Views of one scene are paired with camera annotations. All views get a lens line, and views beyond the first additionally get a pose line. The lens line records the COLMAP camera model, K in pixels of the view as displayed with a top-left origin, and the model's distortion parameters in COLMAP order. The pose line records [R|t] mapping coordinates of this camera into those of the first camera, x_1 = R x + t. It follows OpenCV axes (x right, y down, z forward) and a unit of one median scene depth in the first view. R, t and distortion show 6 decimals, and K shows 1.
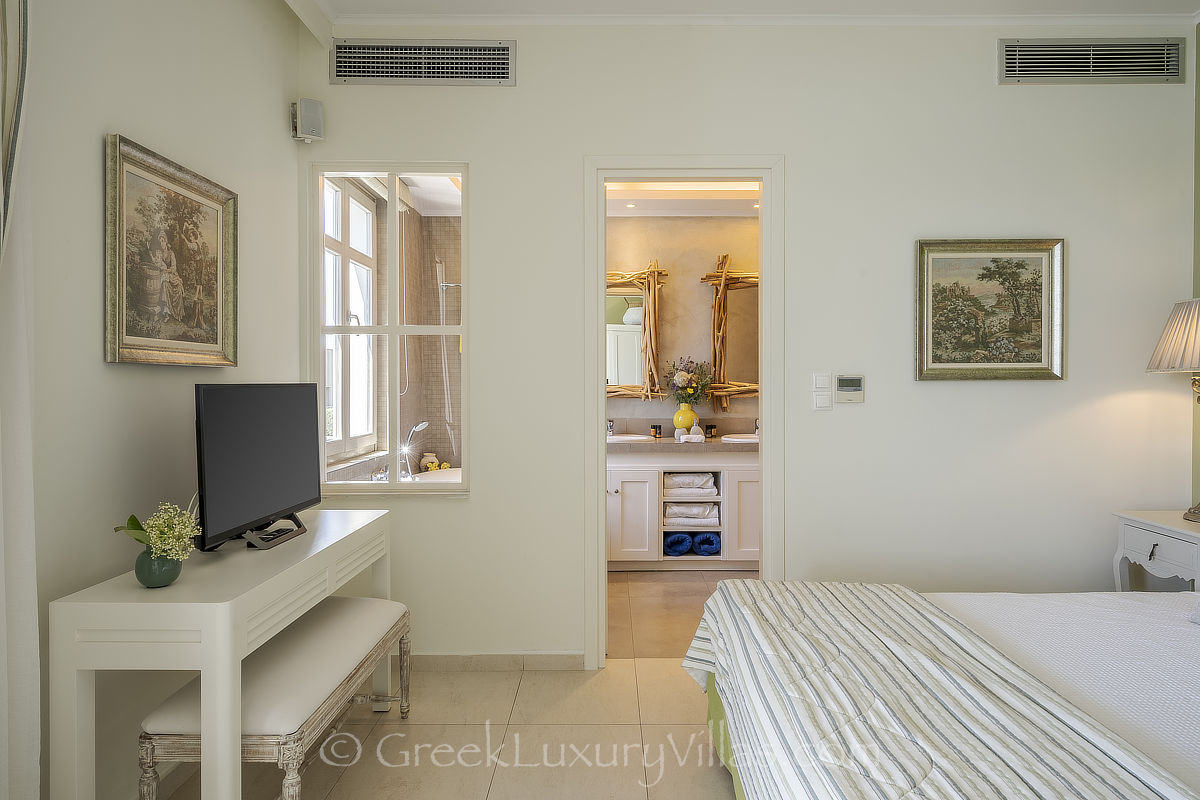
lens RADIAL K [[732.5, 0, 600.0], [0, 732.5, 400.0], [0, 0, 1]] dist [0.023241, -0.000277]
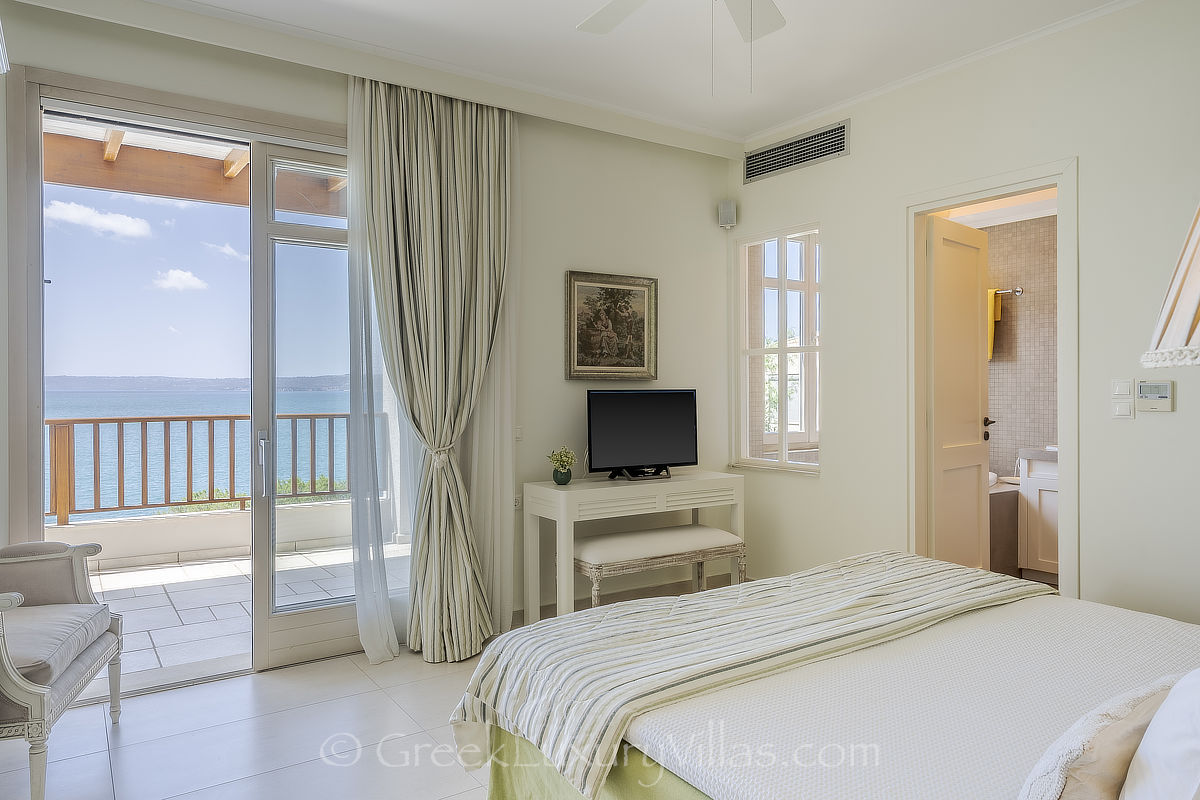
lens RADIAL K [[775.6, 0, 600.0], [0, 775.6, 400.0], [0, 0, 1]] dist [0.001986, 0.000775]
pose [[0.572097, 0.012714, -0.820087, 0.984055], [-0.017347, 0.999844, 0.003400, -0.002067], [0.820002, 0.012281, 0.572228, -0.144503]]
